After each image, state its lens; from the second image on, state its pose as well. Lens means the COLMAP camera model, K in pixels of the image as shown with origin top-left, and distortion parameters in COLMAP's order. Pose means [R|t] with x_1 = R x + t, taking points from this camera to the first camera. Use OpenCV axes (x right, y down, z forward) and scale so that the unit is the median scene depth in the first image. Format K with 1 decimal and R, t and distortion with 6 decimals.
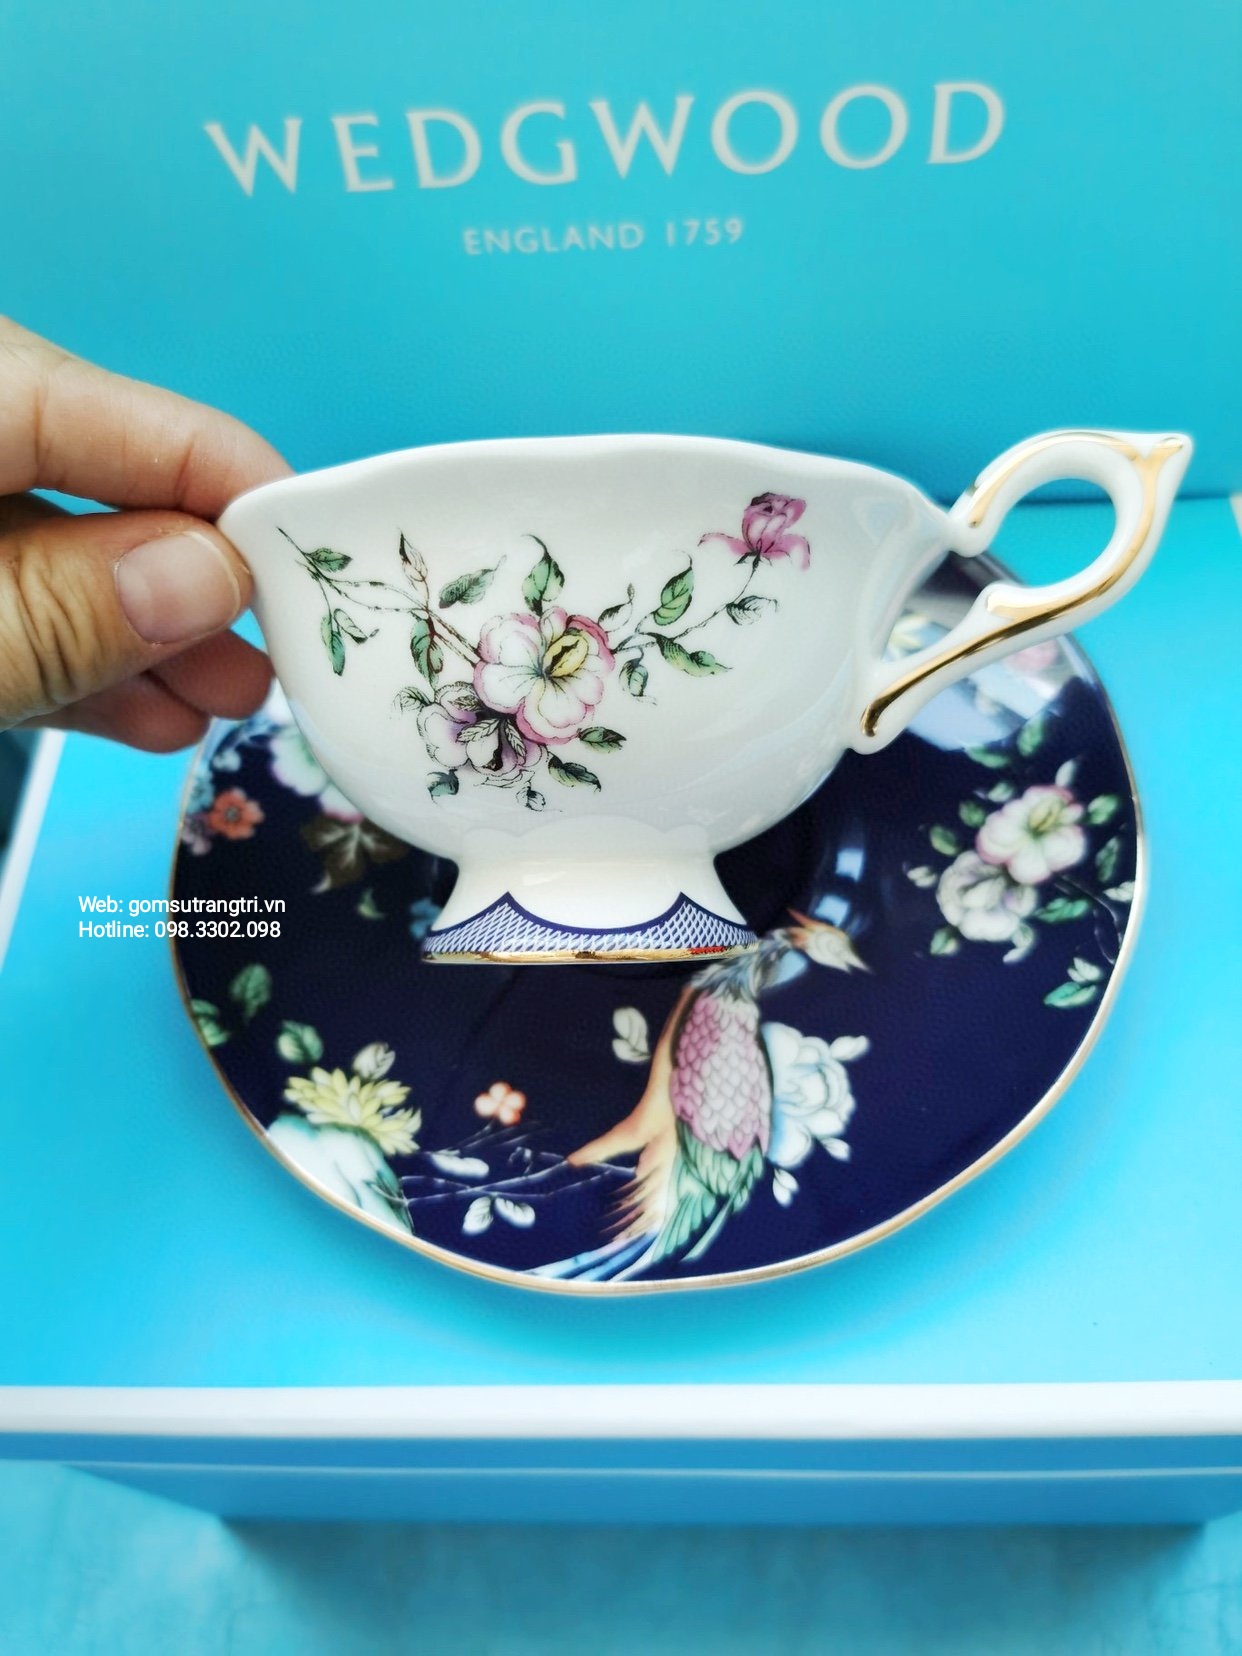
lens RADIAL K [[1308.5, 0, 614.4], [0, 1308.5, 844.4], [0, 0, 1]] dist [-0.029314, 0.002151]
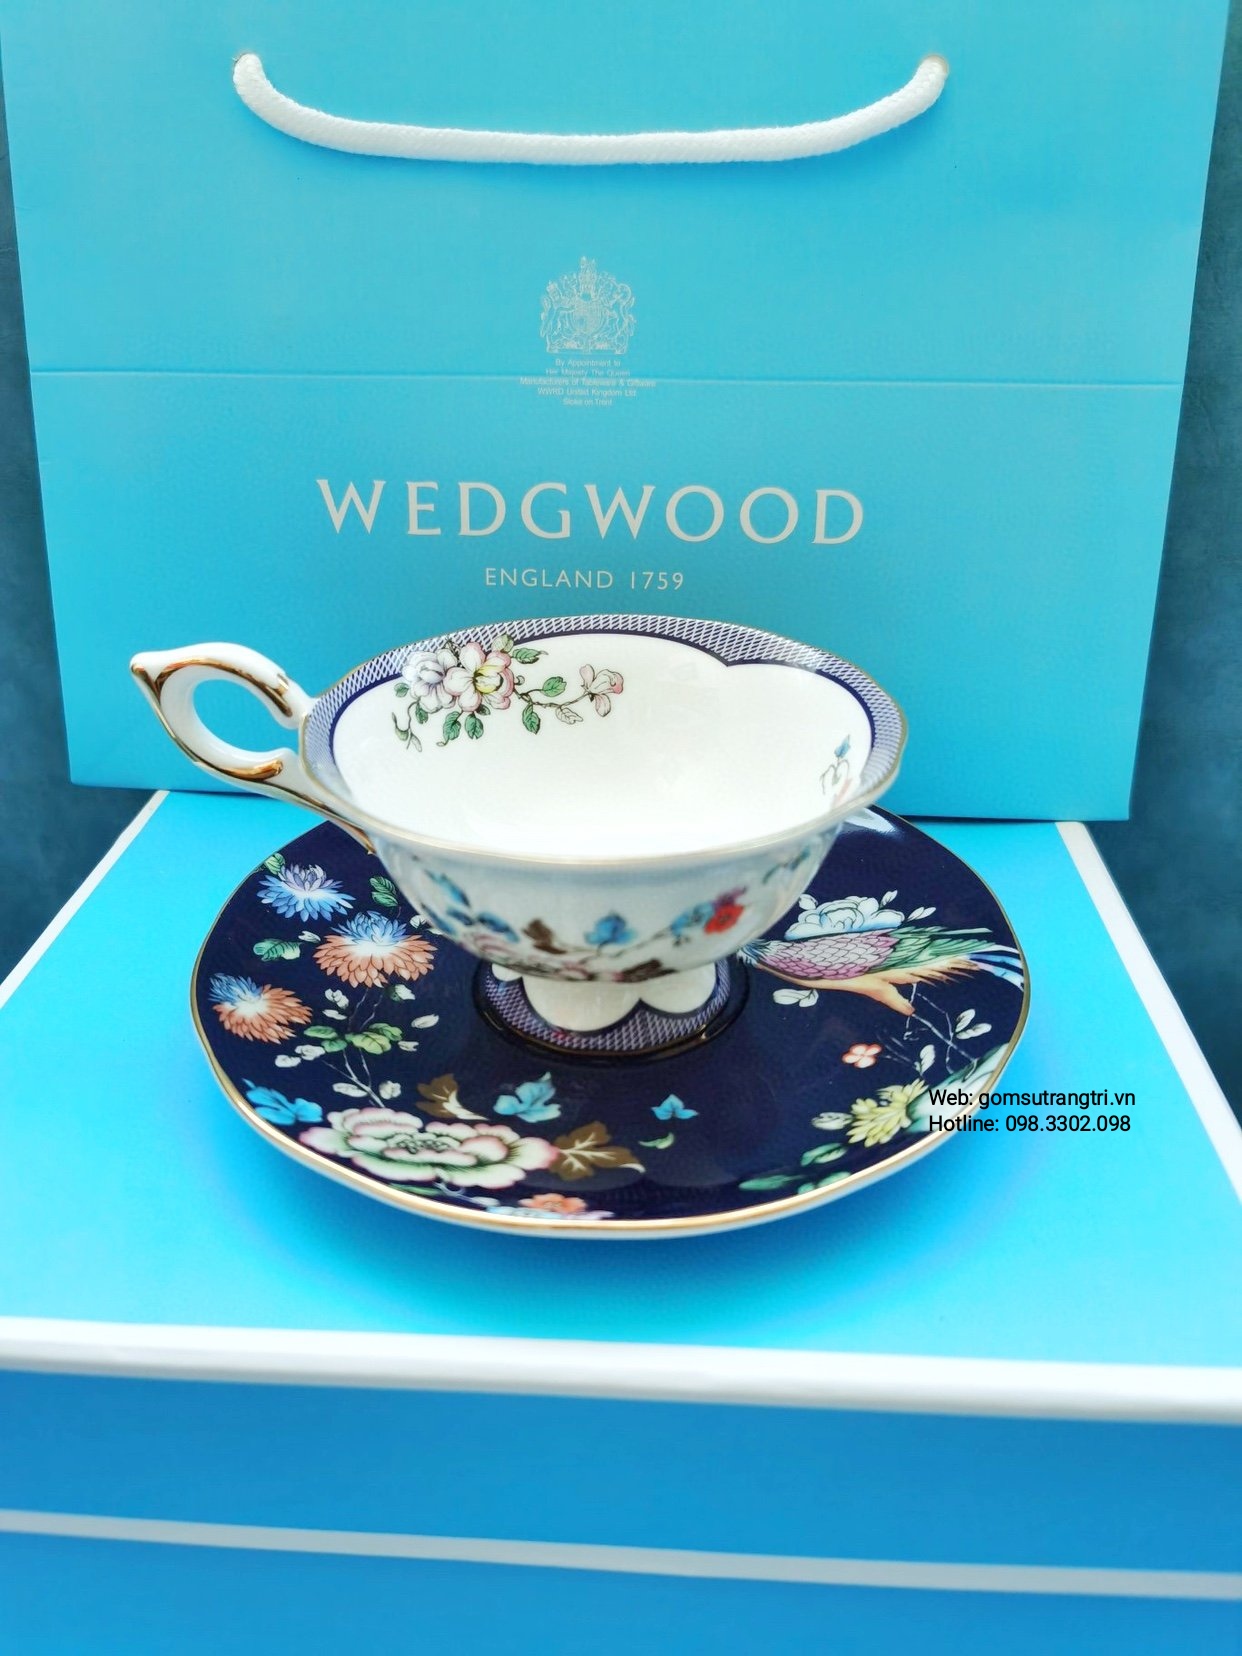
lens RADIAL K [[1342.9, 0, 612.2], [0, 1342.9, 834.6], [0, 0, 1]] dist [0.004044, -0.000319]
pose [[0.074275, -0.390815, 0.917468, -1.139796], [0.861717, 0.488205, 0.138200, -0.263235], [-0.501923, 0.780333, 0.373033, 0.500395]]
